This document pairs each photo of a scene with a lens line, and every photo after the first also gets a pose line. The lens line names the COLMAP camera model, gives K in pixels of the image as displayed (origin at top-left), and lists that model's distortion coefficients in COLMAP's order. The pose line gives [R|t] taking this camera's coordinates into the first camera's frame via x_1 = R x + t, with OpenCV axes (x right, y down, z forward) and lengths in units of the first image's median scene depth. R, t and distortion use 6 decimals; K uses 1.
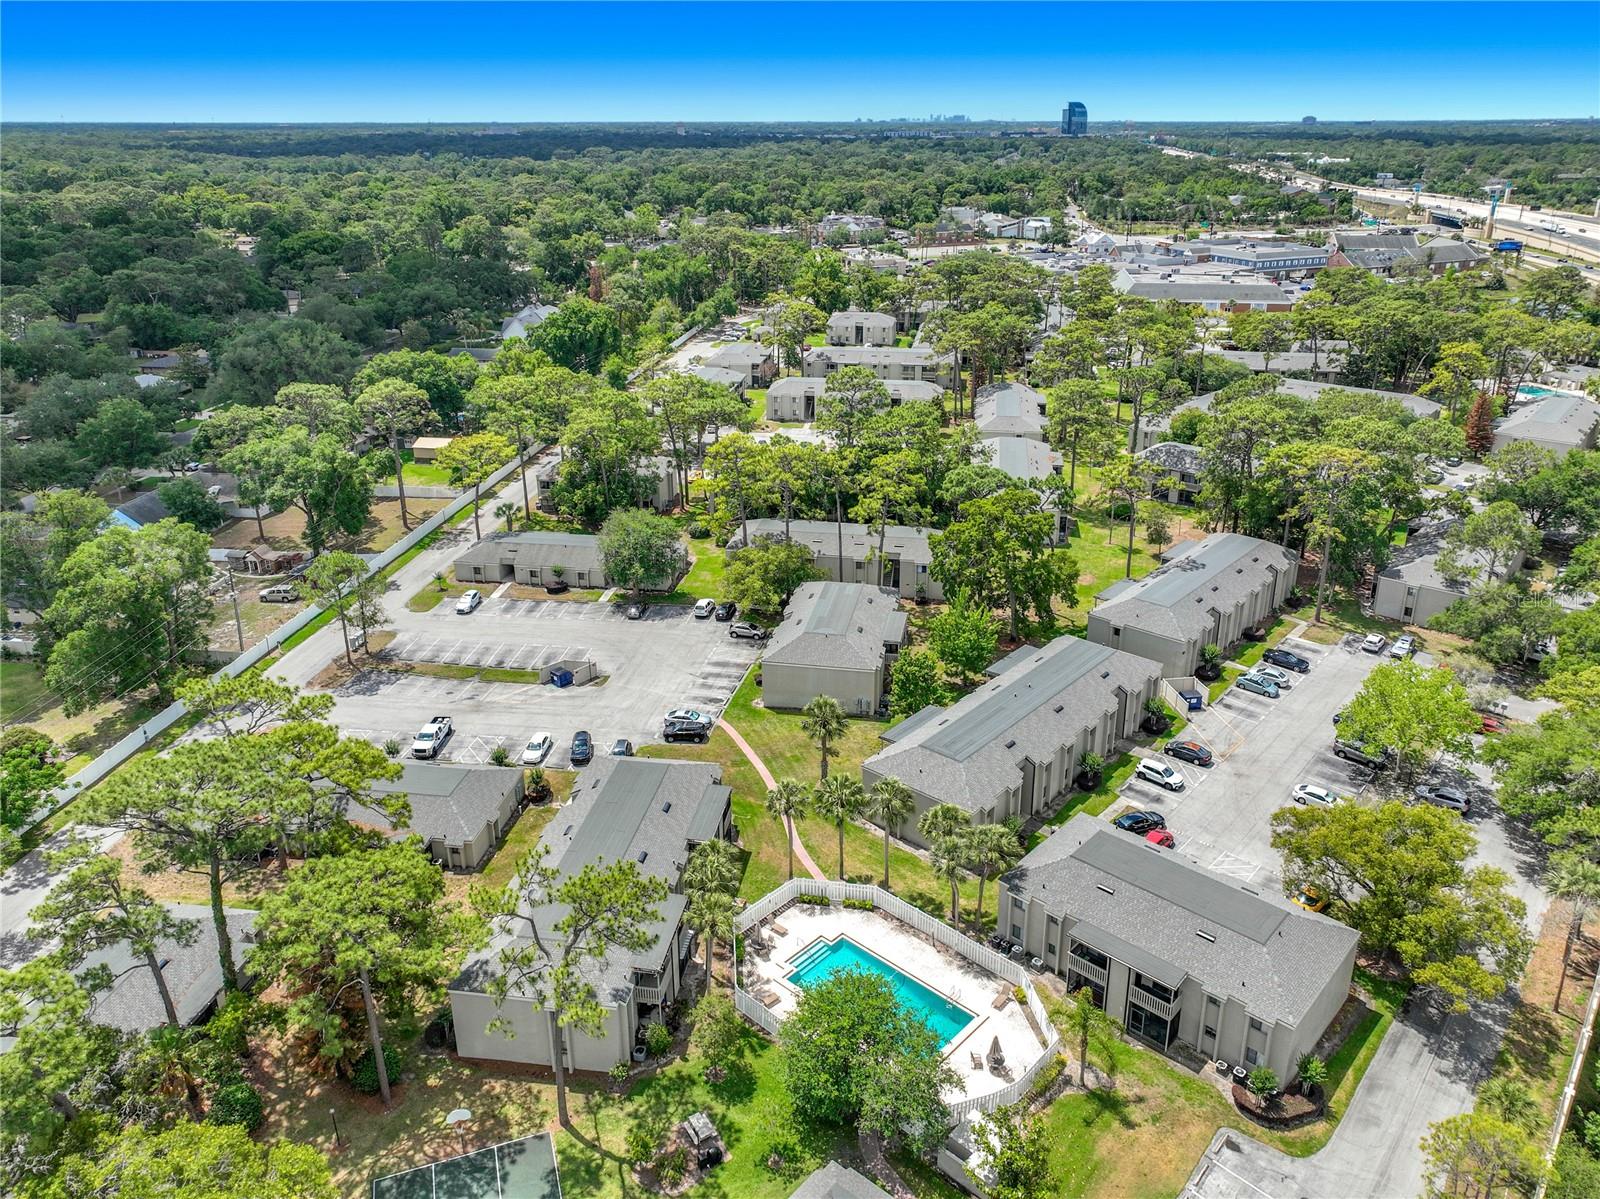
lens RADIAL K [[1126.3, 0, 797.3], [0, 1126.3, 562.6], [0, 0, 1]] dist [-0.006157, 0.008792]
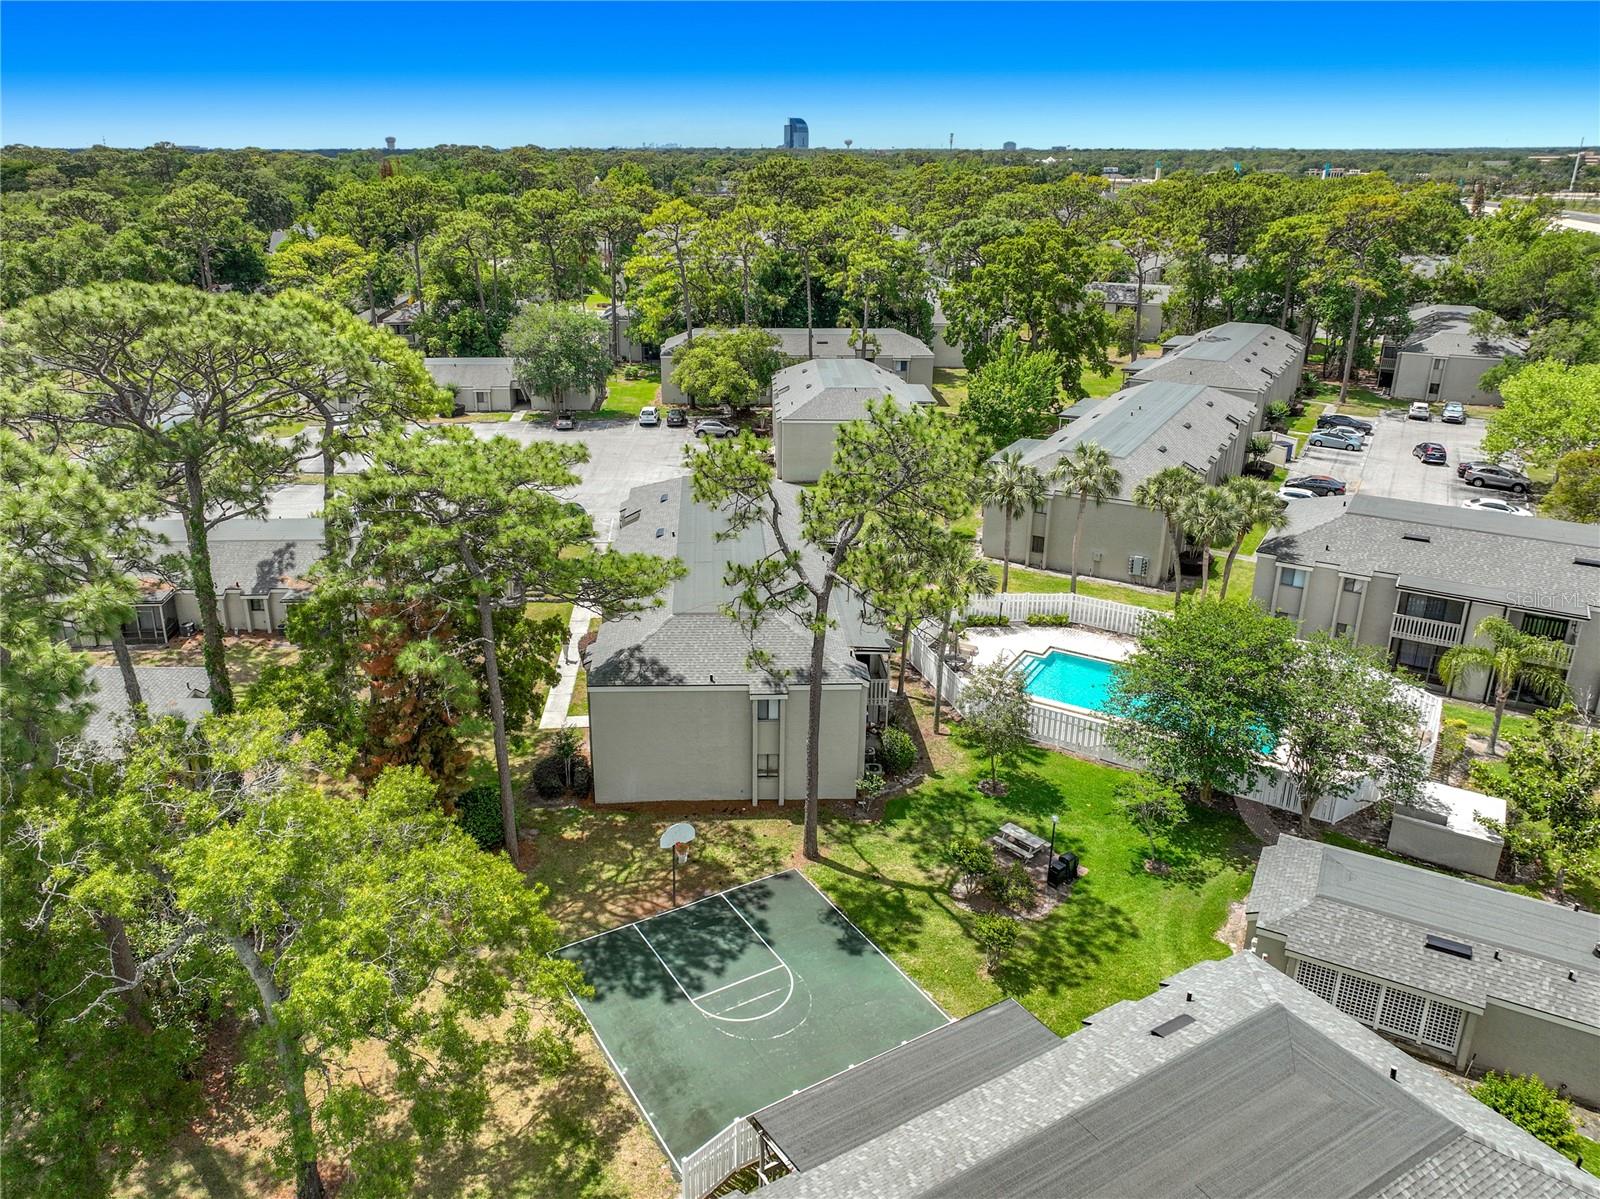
lens RADIAL K [[1143.8, 0, 714.4], [0, 1143.8, 597.3], [0, 0, 1]] dist [0.000699, 0.002374]
pose [[0.986187, -0.056579, 0.155675, -0.304390], [0.056429, 0.998392, 0.005385, 0.297066], [-0.155729, 0.003474, 0.987794, 0.318029]]
